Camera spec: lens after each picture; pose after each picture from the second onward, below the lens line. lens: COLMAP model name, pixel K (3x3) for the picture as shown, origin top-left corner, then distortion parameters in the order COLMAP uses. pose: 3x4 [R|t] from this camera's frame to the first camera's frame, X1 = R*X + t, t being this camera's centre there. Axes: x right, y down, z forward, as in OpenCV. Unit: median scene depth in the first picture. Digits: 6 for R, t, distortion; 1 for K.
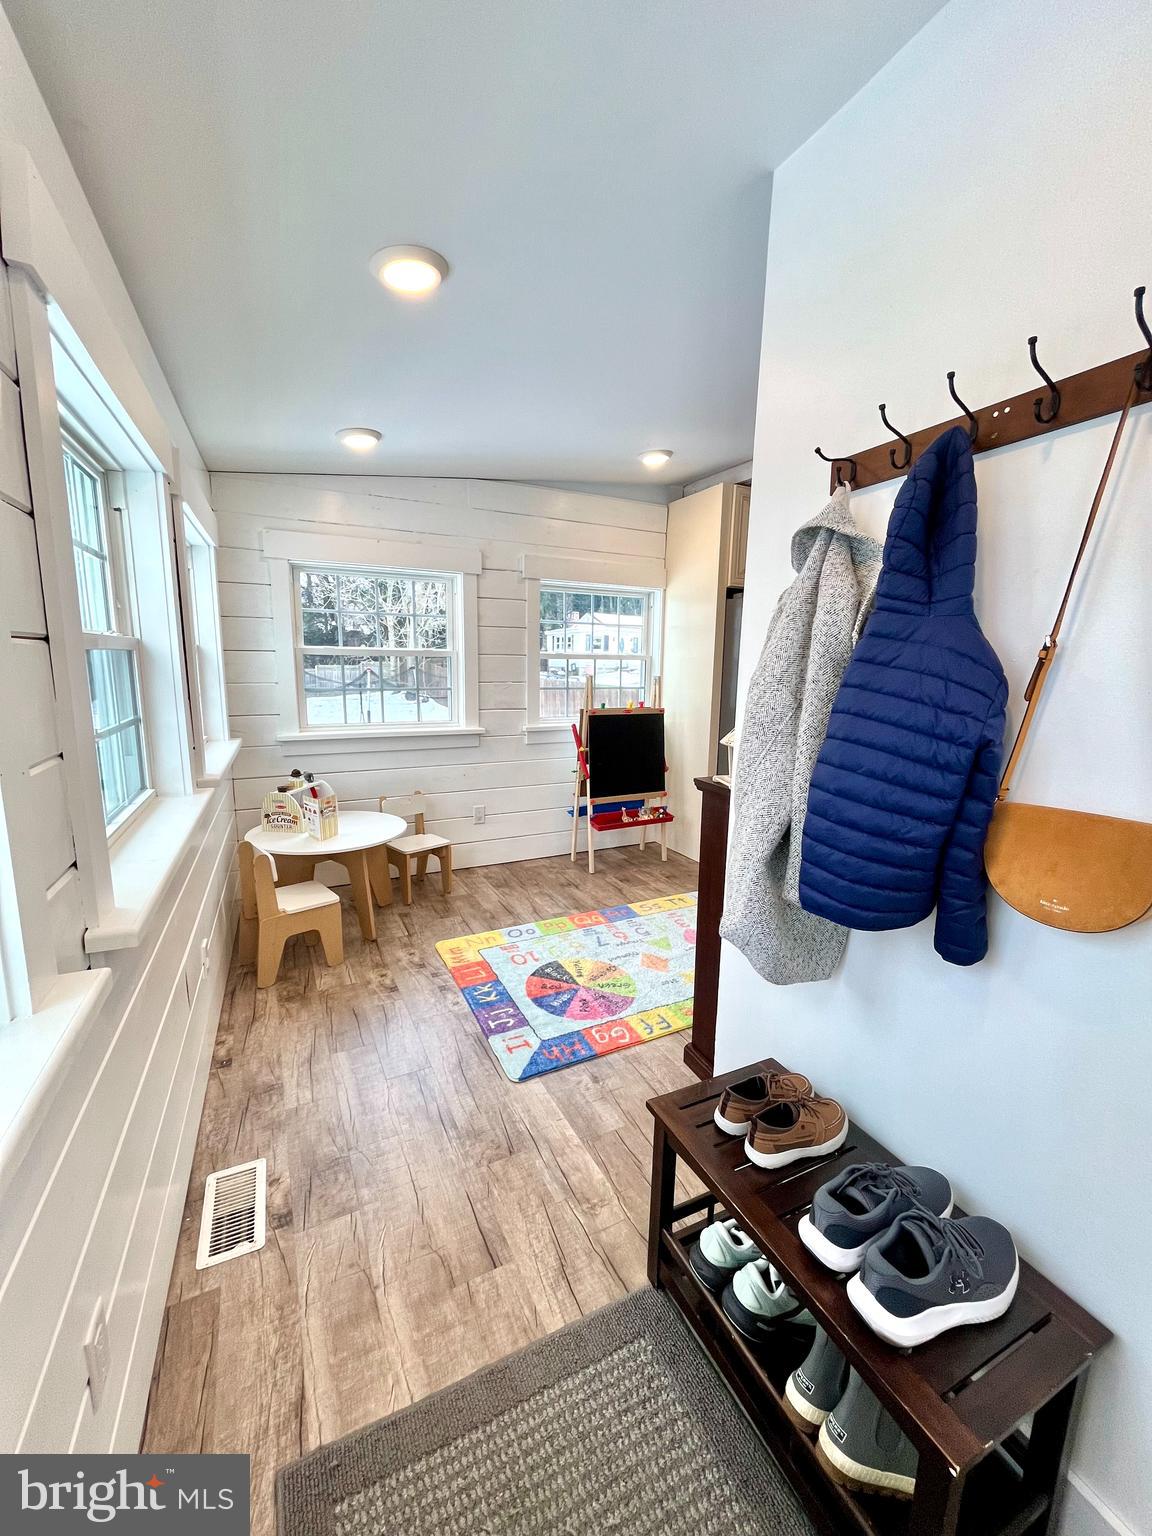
lens RADIAL K [[619.0, 0, 579.7], [0, 619.0, 772.9], [0, 0, 1]] dist [-0.002379, 0.000242]
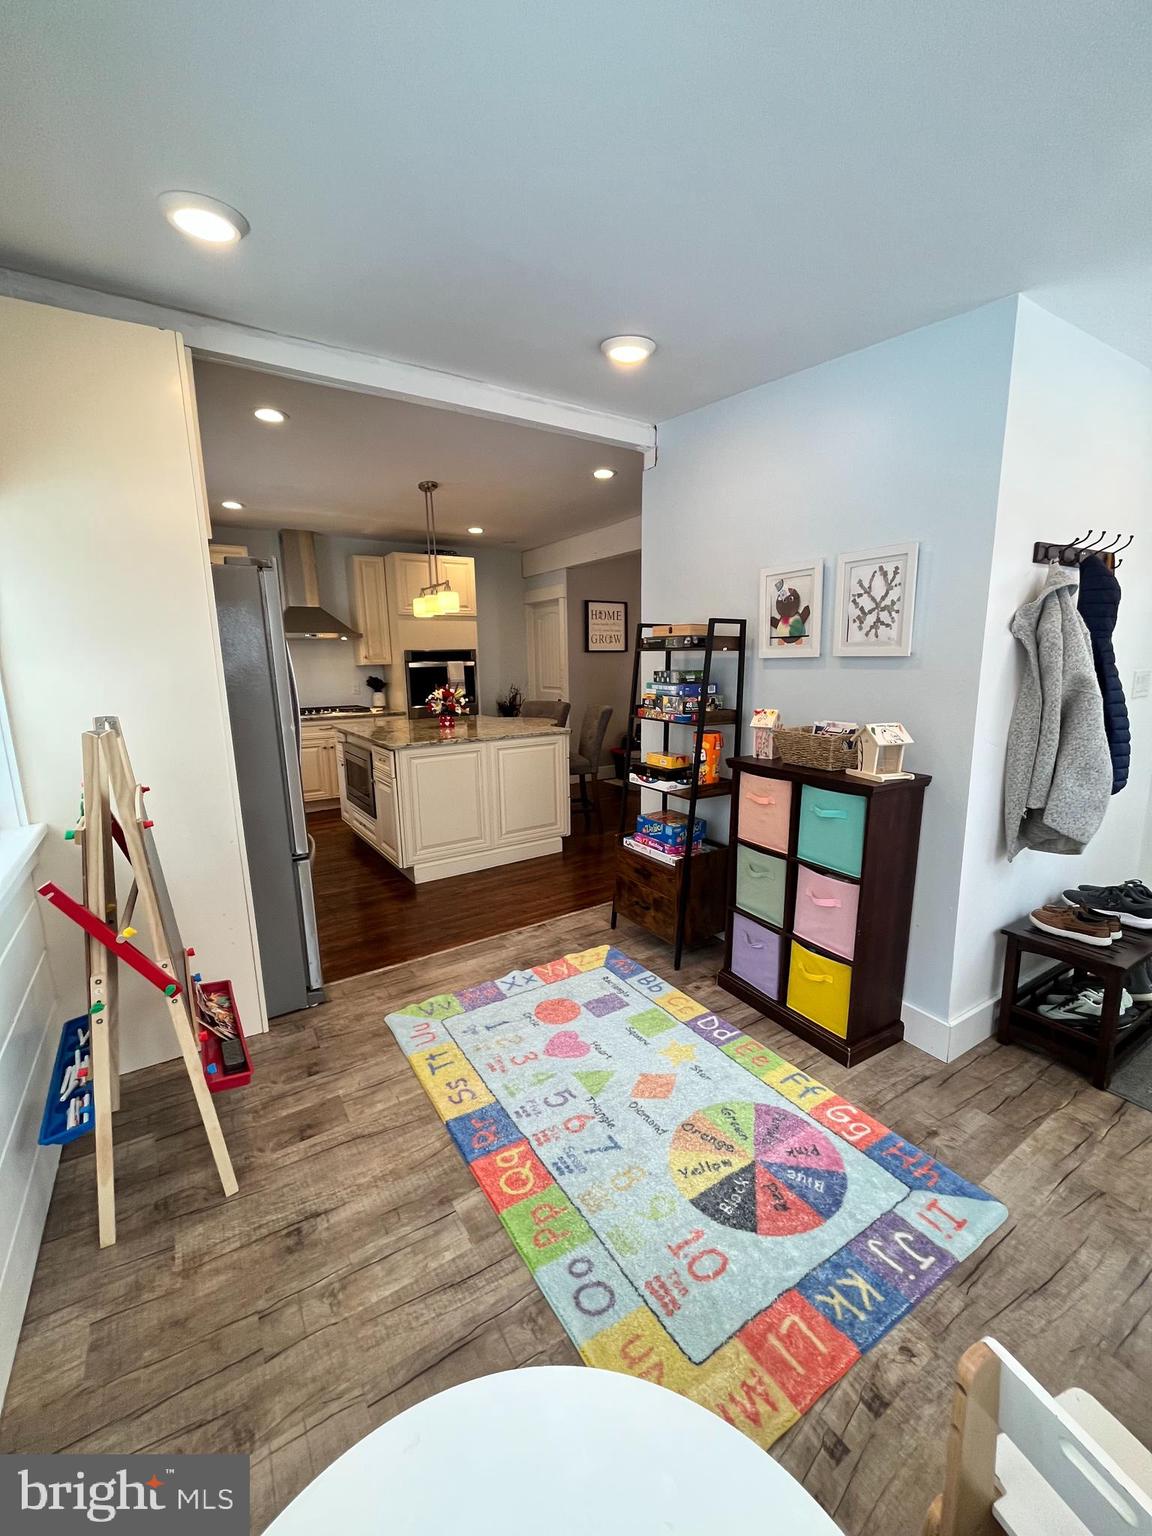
lens RADIAL K [[619.0, 0, 578.6], [0, 619.0, 773.6], [0, 0, 1]] dist [-0.002379, 0.000242]
pose [[-0.102611, -0.197755, 0.974866, -0.480212], [0.191986, 0.957675, 0.214476, -0.208068], [-0.976019, 0.209168, -0.060302, 0.995964]]
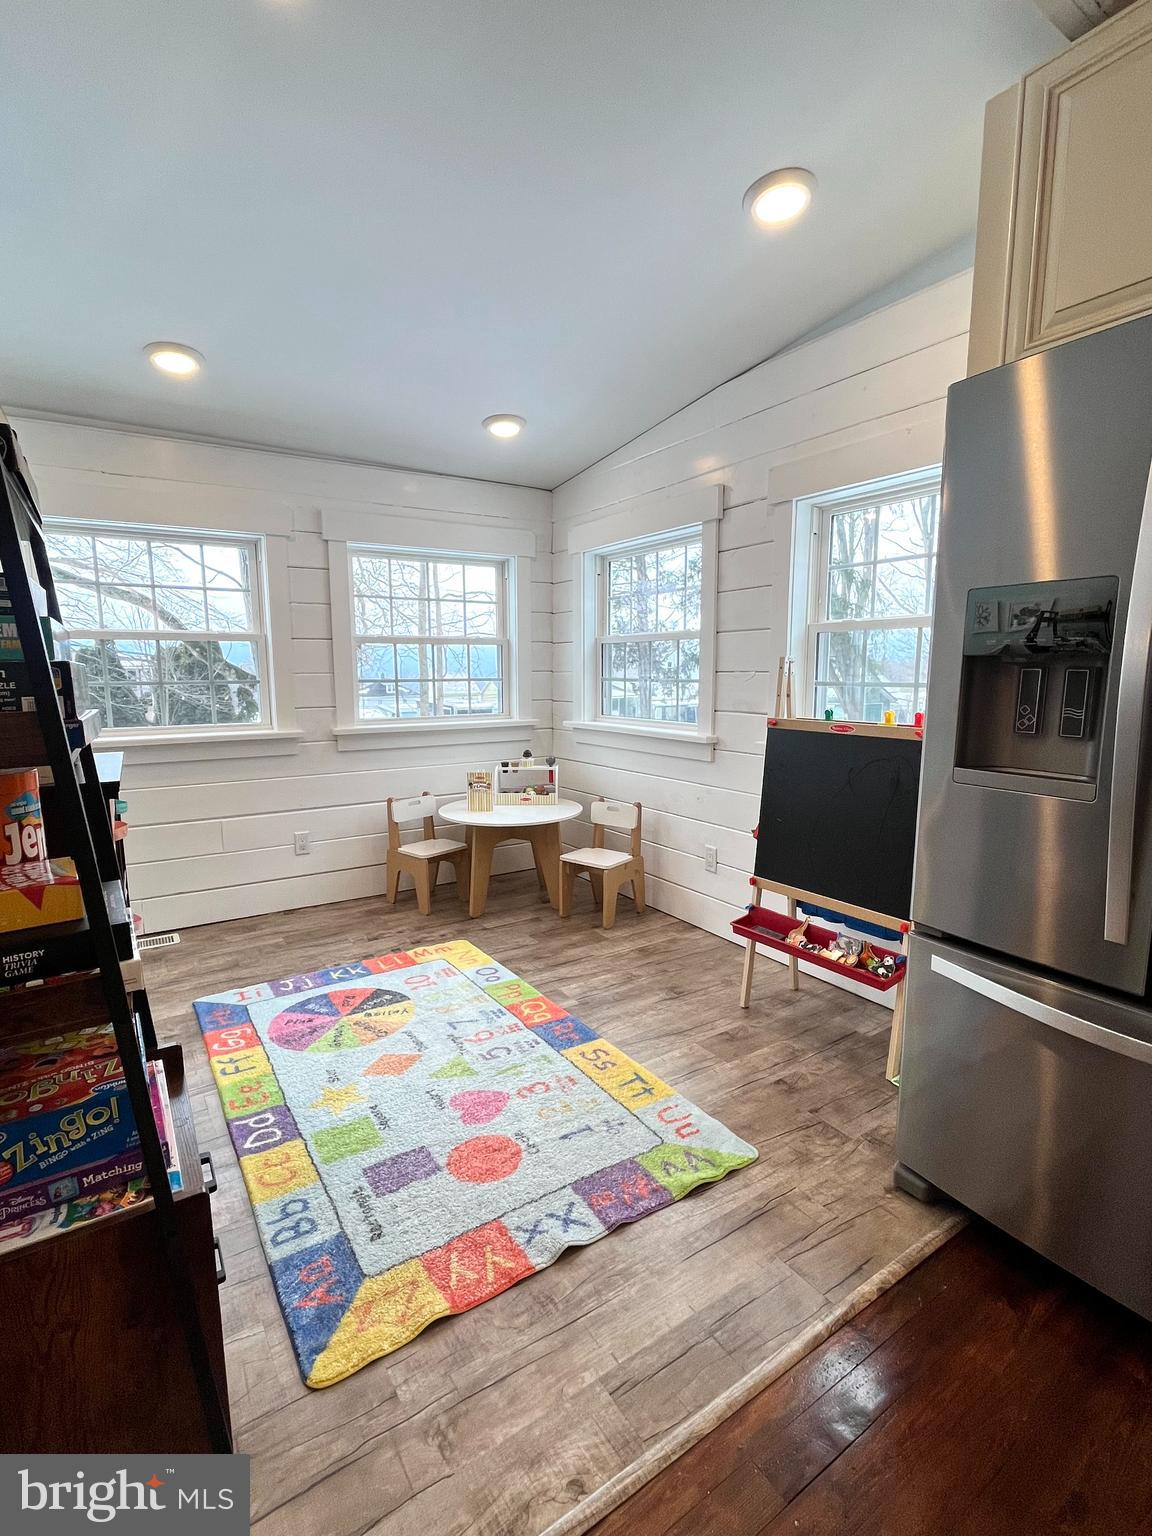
lens RADIAL K [[714.1, 0, 577.9], [0, 714.1, 772.9], [0, 0, 1]] dist [-0.002725, -0.000053]
pose [[0.117899, 0.125801, -0.985025, 0.832425], [-0.173855, 0.979237, 0.104253, -0.119413], [0.977688, 0.158960, 0.137322, 0.983355]]
